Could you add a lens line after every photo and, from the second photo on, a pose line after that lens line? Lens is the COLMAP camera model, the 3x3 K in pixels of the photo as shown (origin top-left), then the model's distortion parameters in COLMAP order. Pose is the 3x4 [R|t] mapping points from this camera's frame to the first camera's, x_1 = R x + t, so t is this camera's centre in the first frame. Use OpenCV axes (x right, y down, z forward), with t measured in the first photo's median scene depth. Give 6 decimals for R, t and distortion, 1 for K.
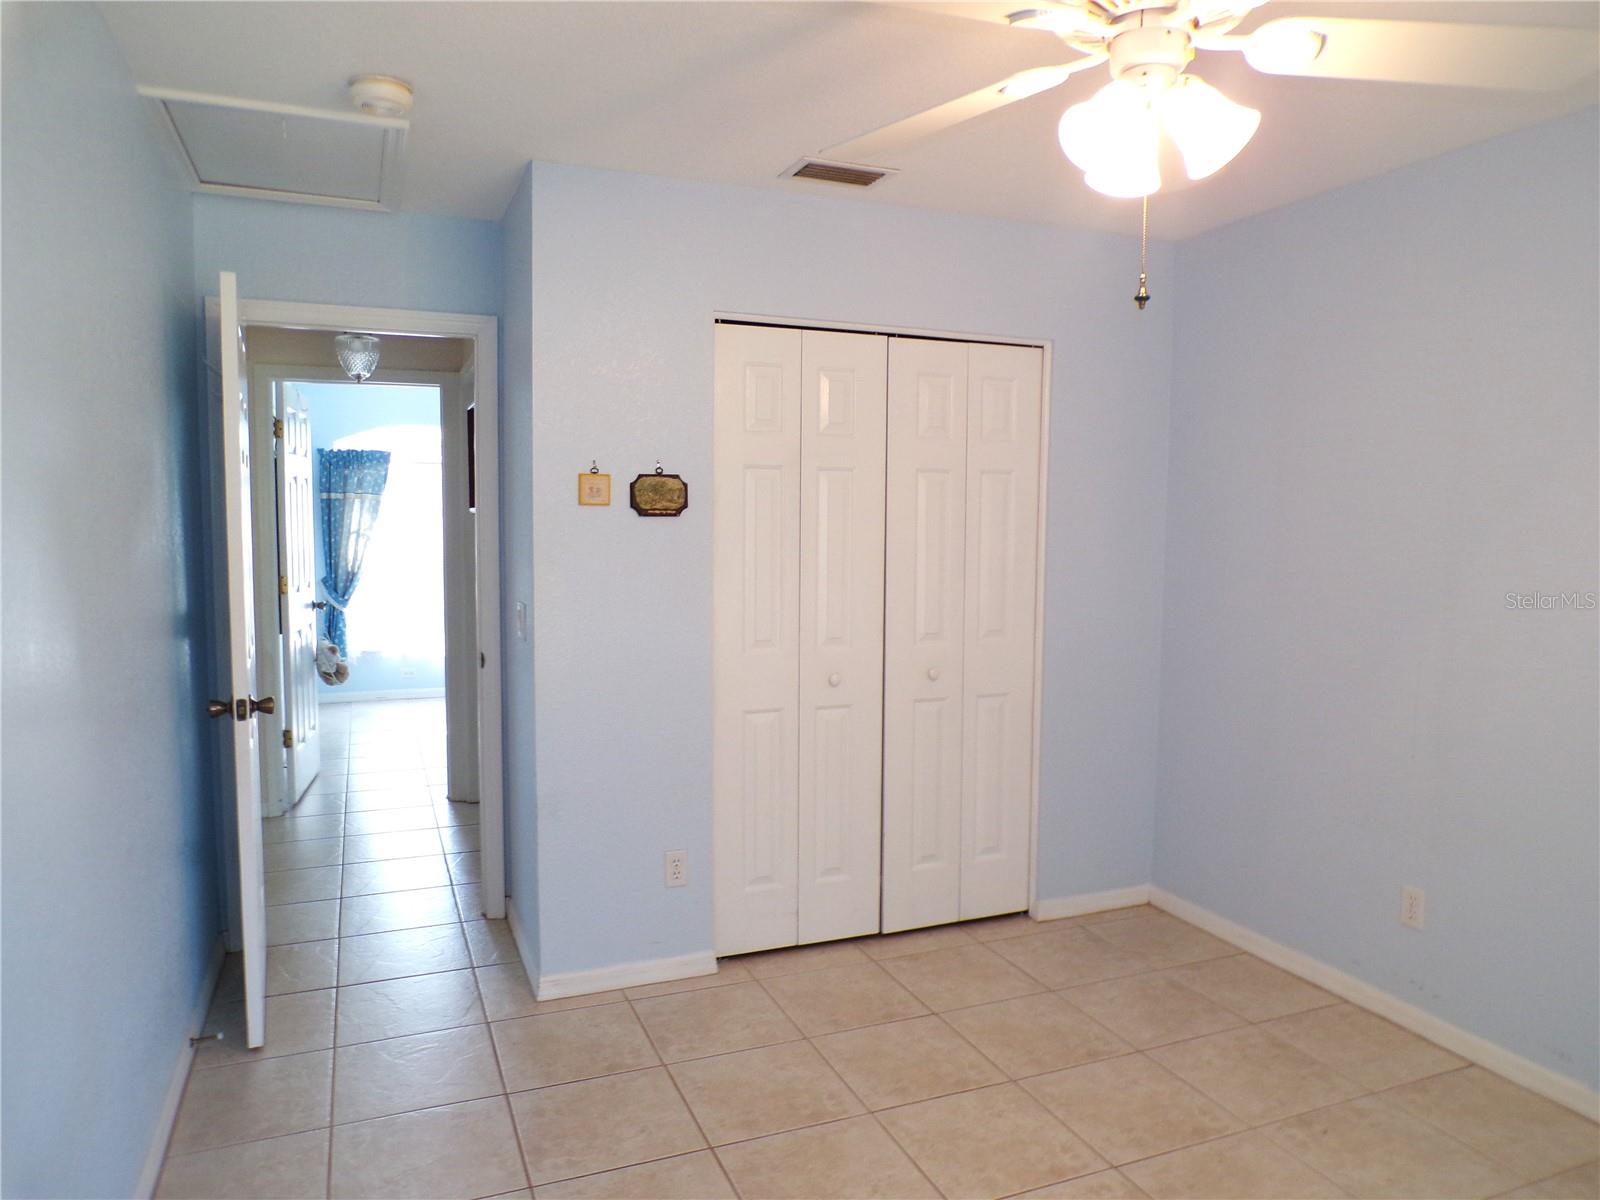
lens RADIAL K [[1097.7, 0, 800.0], [0, 1097.7, 600.0], [0, 0, 1]] dist [-0.005621, 0.001002]
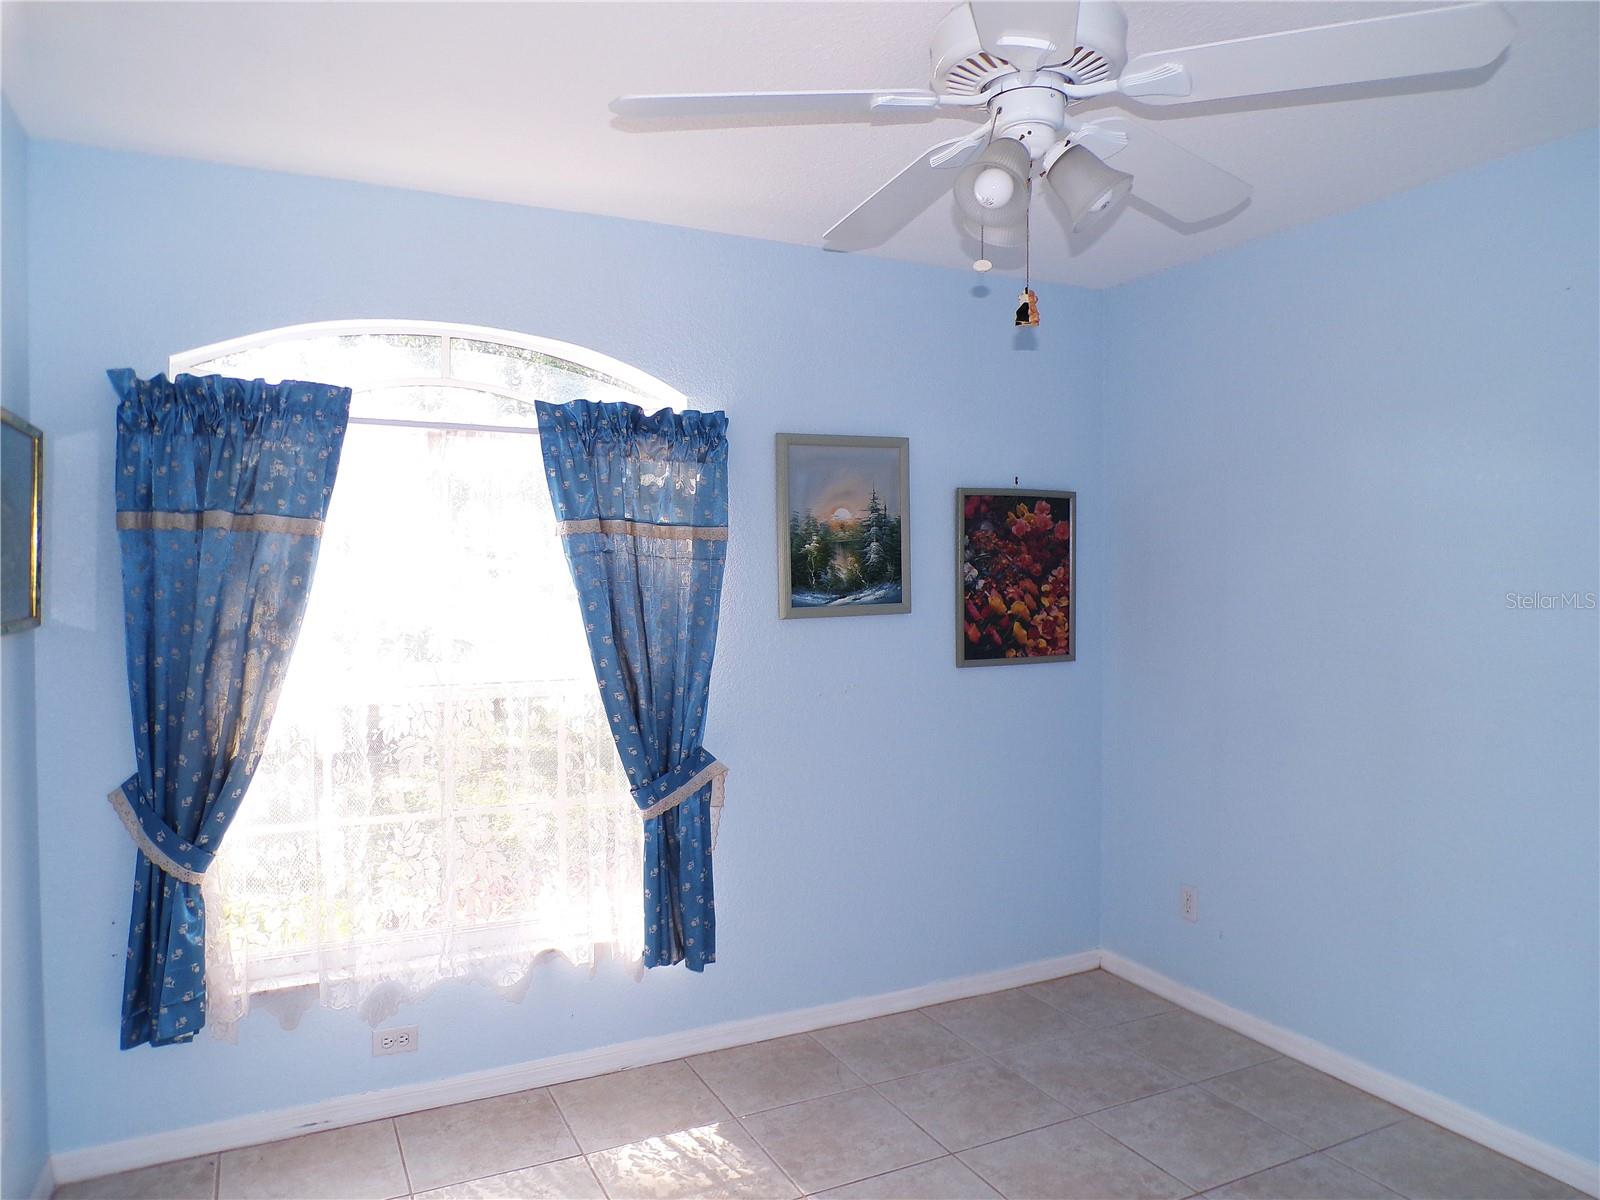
lens RADIAL K [[1112.7, 0, 800.0], [0, 1112.7, 600.0], [0, 0, 1]] dist [-0.001457, -0.000416]
pose [[0.996703, -0.012241, 0.080209, -0.265062], [0.015956, 0.998822, -0.045836, -0.054067], [-0.079553, 0.046965, 0.995724, 0.658419]]
